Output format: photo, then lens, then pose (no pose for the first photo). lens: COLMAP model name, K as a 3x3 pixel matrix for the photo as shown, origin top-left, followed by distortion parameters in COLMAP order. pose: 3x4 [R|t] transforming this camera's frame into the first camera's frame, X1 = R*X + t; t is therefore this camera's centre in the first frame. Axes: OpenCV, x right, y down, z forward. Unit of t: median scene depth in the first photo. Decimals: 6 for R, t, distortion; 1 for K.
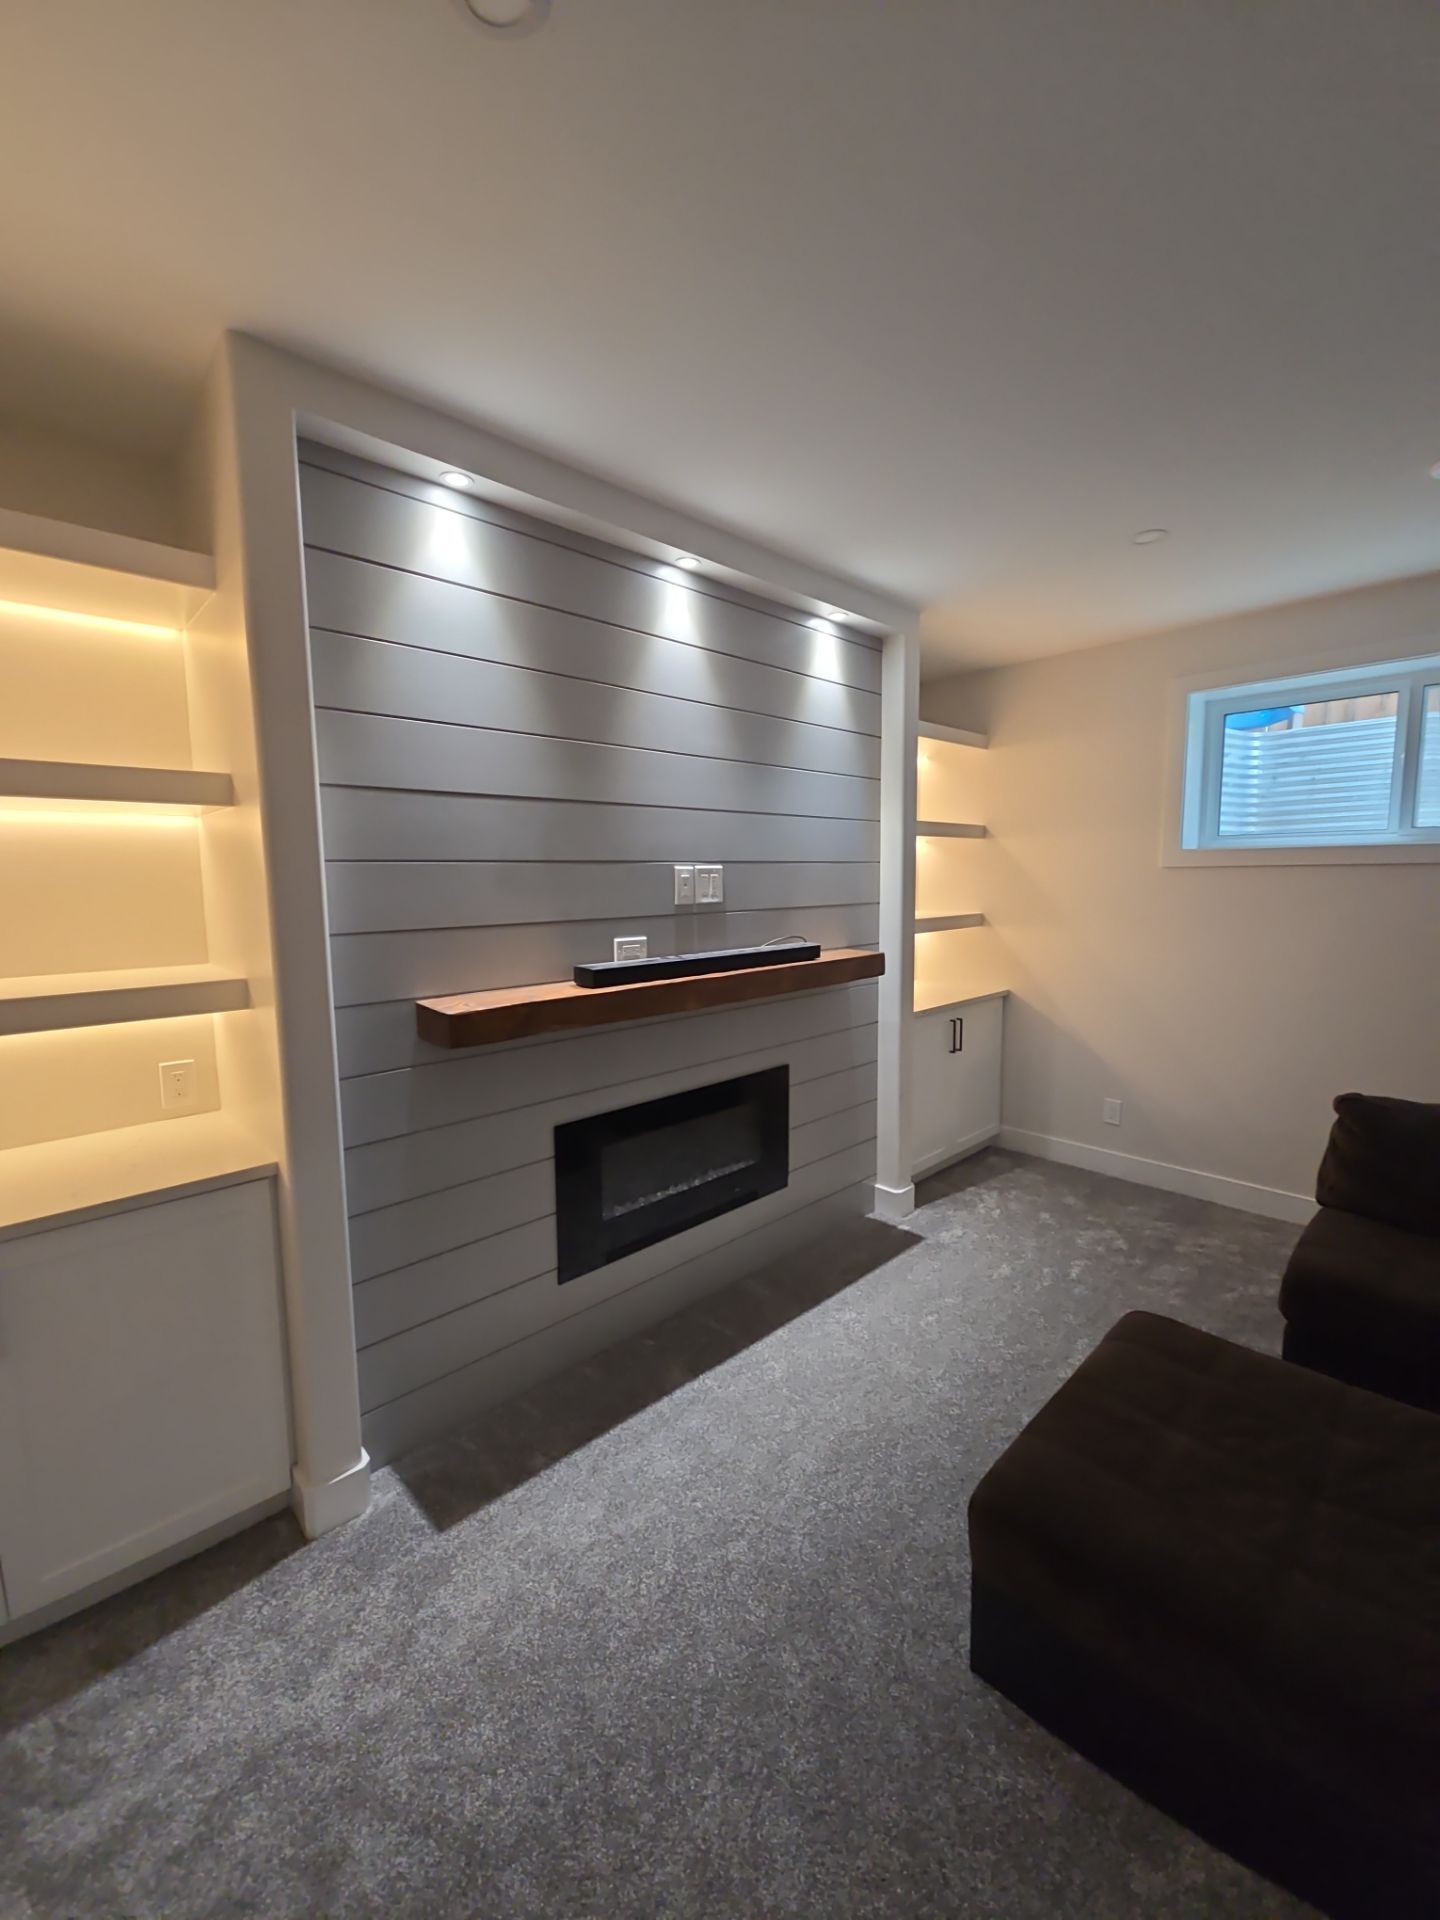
lens RADIAL K [[776.0, 0, 714.2], [0, 776.0, 963.3], [0, 0, 1]] dist [0.001014, -0.006274]
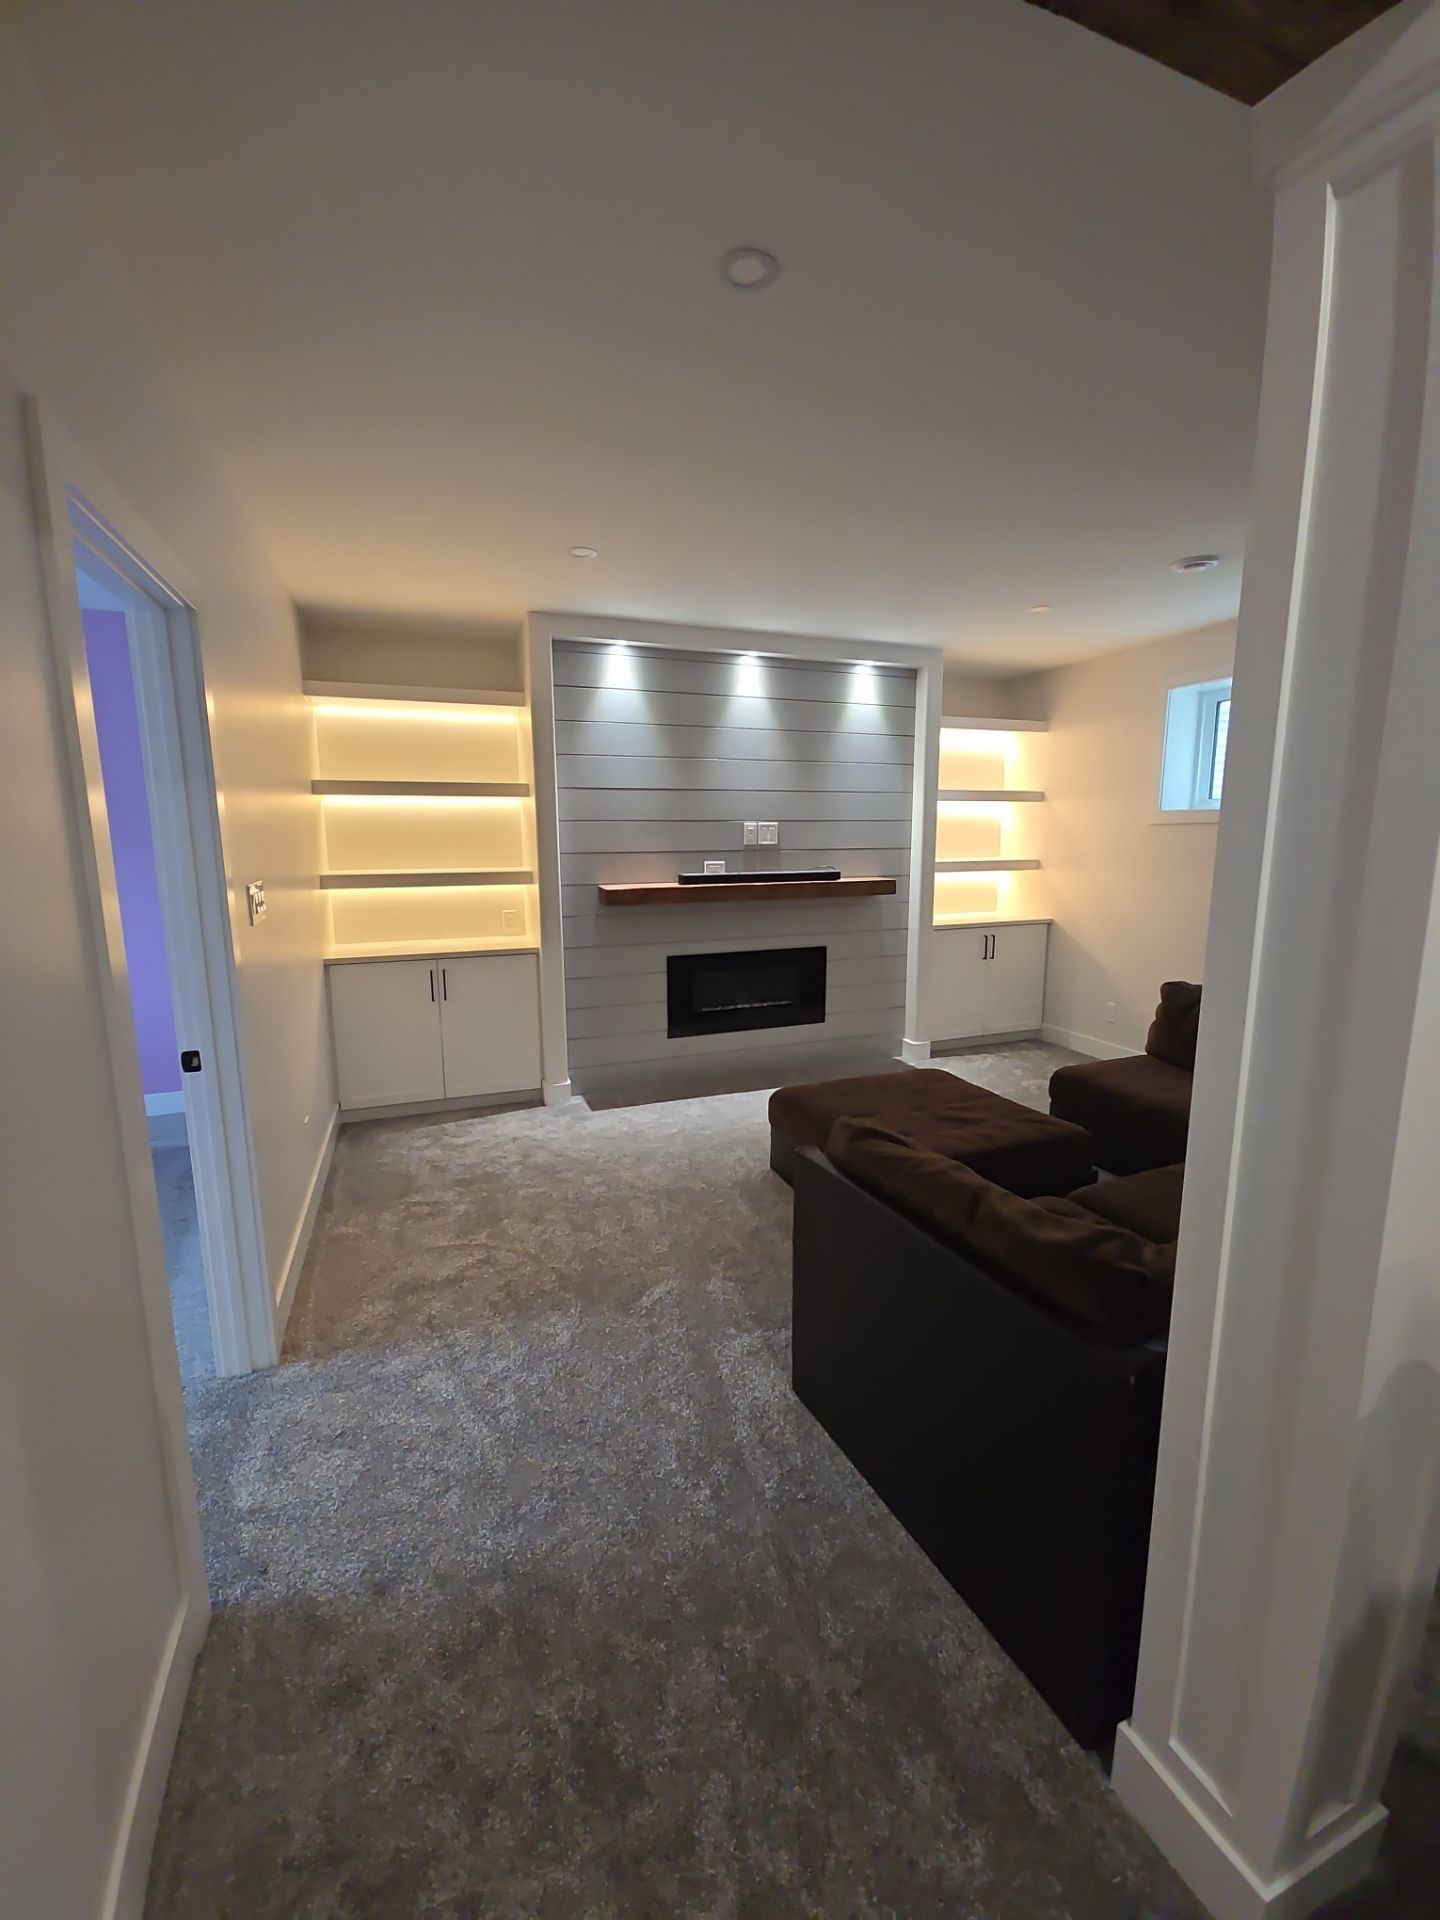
lens RADIAL K [[776.0, 0, 711.4], [0, 776.0, 967.6], [0, 0, 1]] dist [0.001014, -0.006274]
pose [[0.920657, 0.070640, -0.383928, 0.666738], [-0.048298, 0.996547, 0.067539, 0.102493], [0.387374, -0.043637, 0.920889, -0.788683]]
